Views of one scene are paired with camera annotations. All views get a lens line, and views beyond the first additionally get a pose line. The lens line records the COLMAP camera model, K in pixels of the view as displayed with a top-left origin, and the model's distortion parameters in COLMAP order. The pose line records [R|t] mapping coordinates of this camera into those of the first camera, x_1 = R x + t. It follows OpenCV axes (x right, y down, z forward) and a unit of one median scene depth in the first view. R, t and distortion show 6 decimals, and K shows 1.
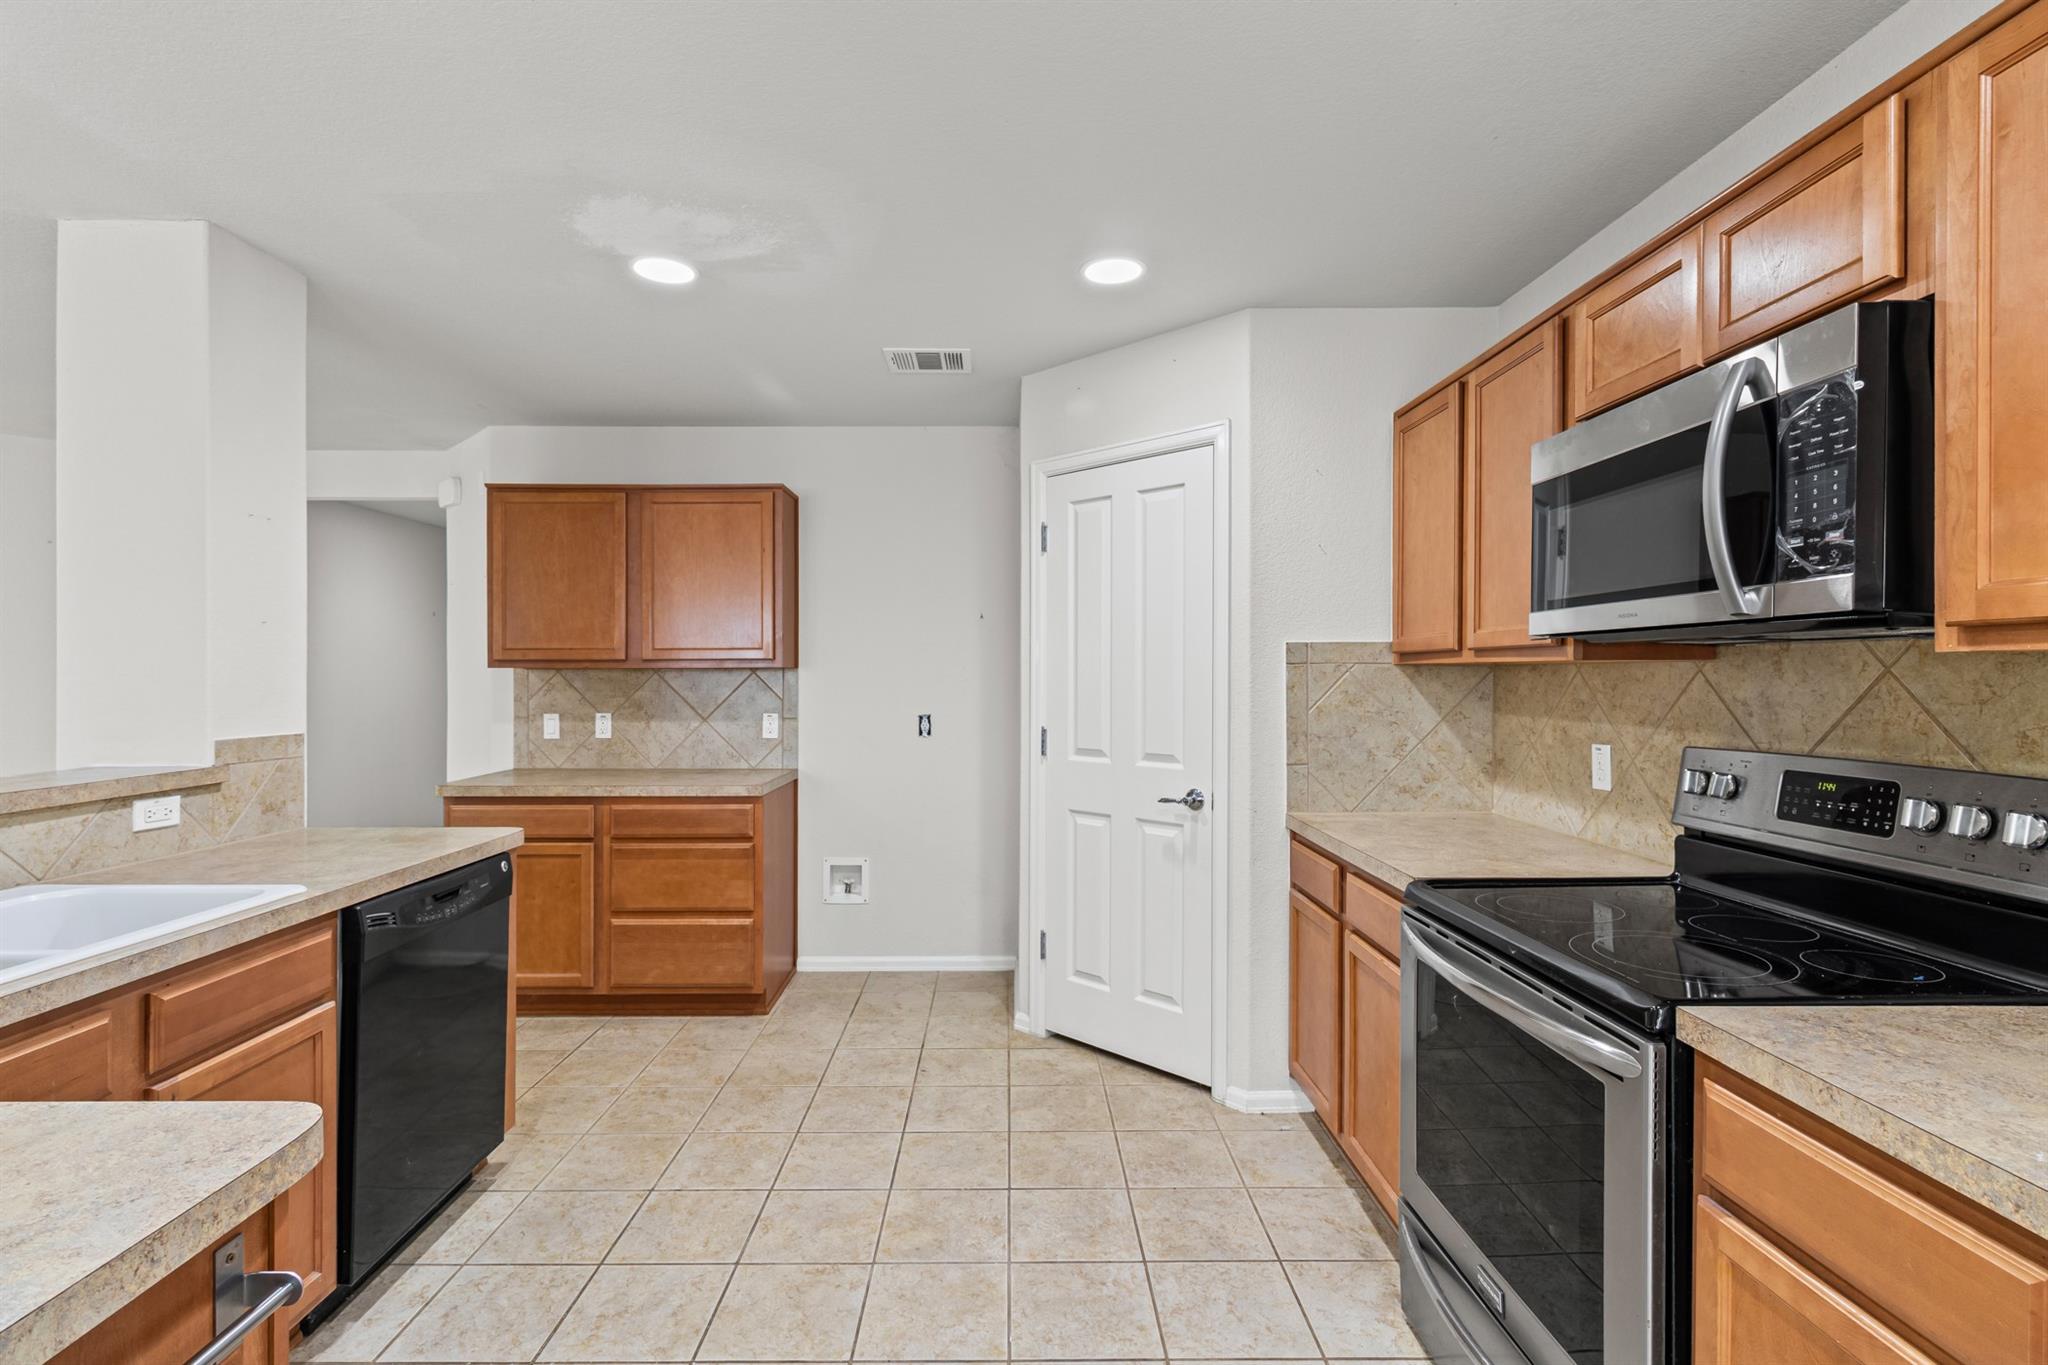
lens RADIAL K [[946.2, 0, 1016.0], [0, 946.2, 668.6], [0, 0, 1]] dist [0.001279, 0.001135]
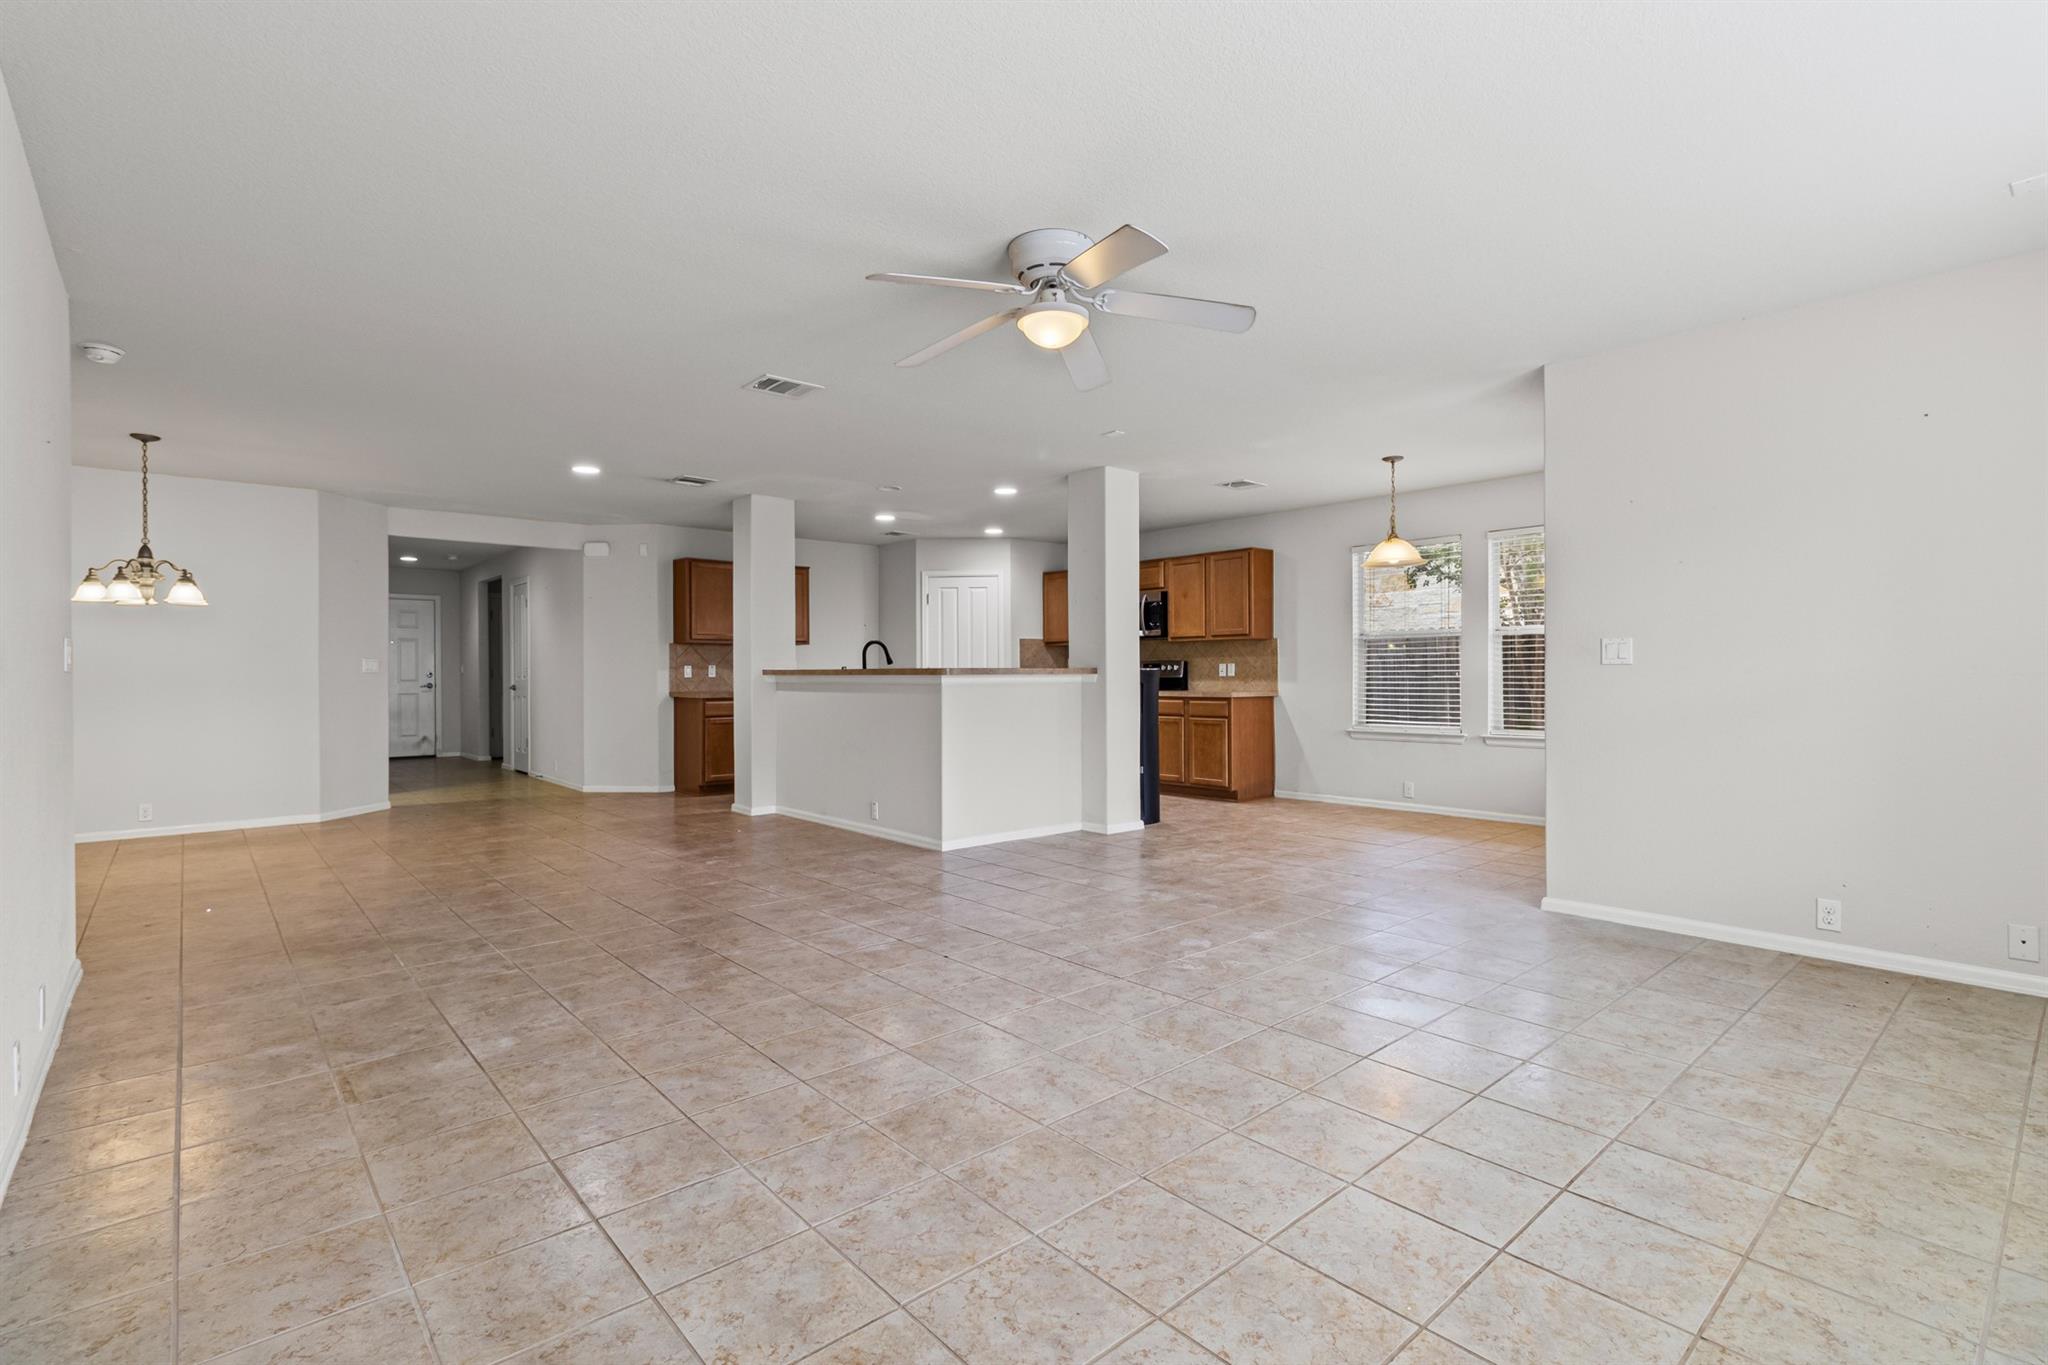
lens RADIAL K [[946.2, 0, 1023.6], [0, 946.2, 671.7], [0, 0, 1]] dist [0.001279, 0.001135]
pose [[0.756940, -0.001091, 0.653483, -2.594493], [-0.000711, 0.999997, 0.002494, 0.112145], [-0.653484, -0.002352, 0.756937, -2.115653]]
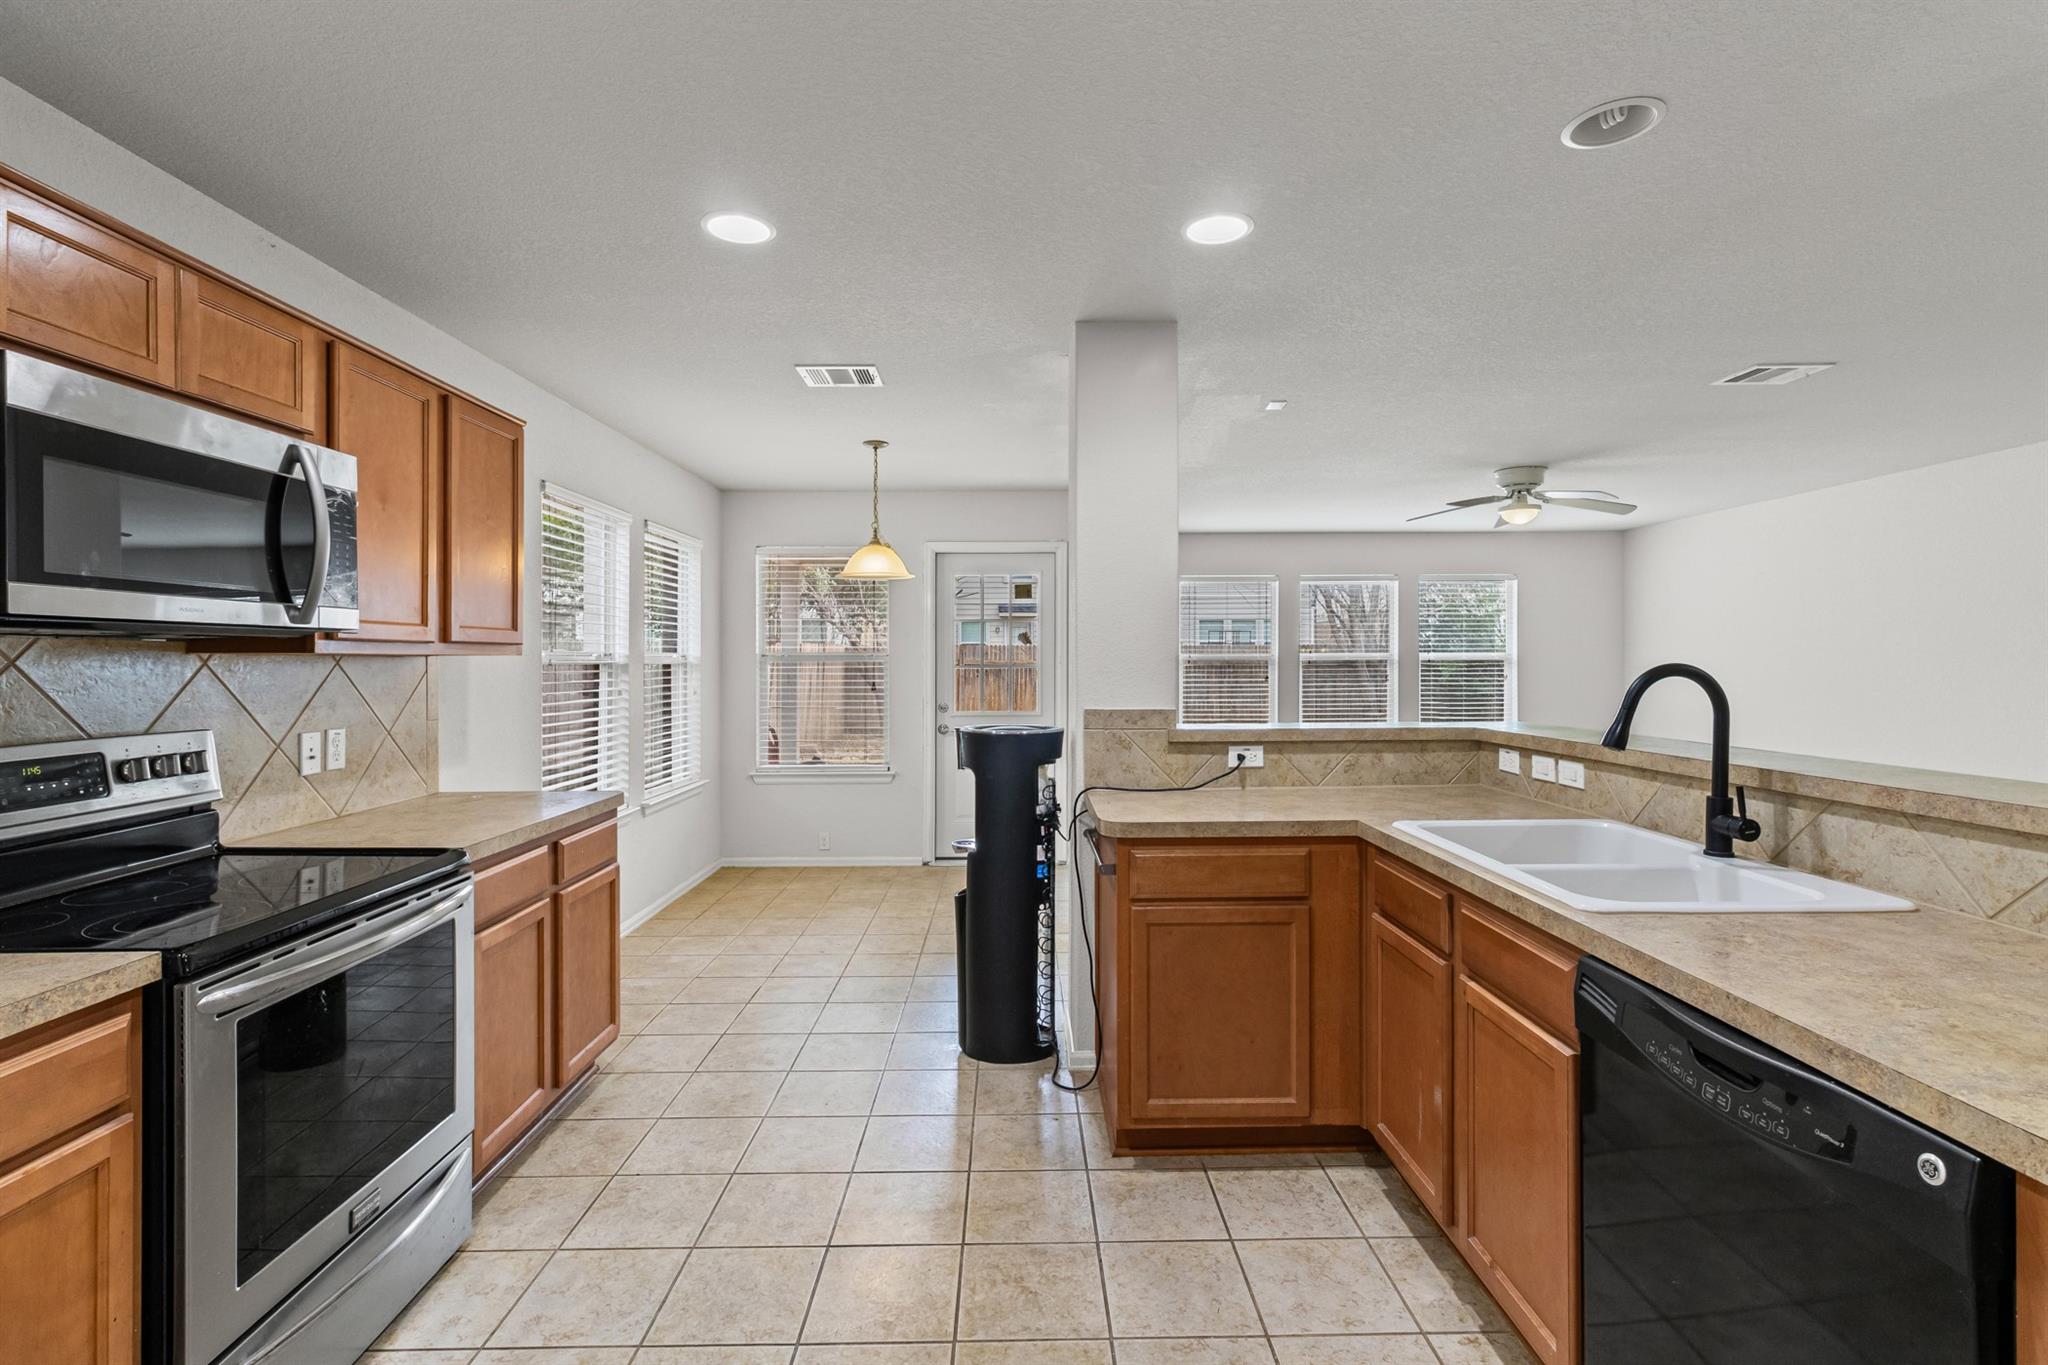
lens RADIAL K [[946.2, 0, 1021.2], [0, 946.2, 669.4], [0, 0, 1]] dist [0.001279, 0.001135]
pose [[-0.999965, 0.007478, 0.003728, -0.218853], [0.007488, 0.999968, 0.002635, 0.010623], [-0.003708, 0.002663, -0.999990, 1.616571]]
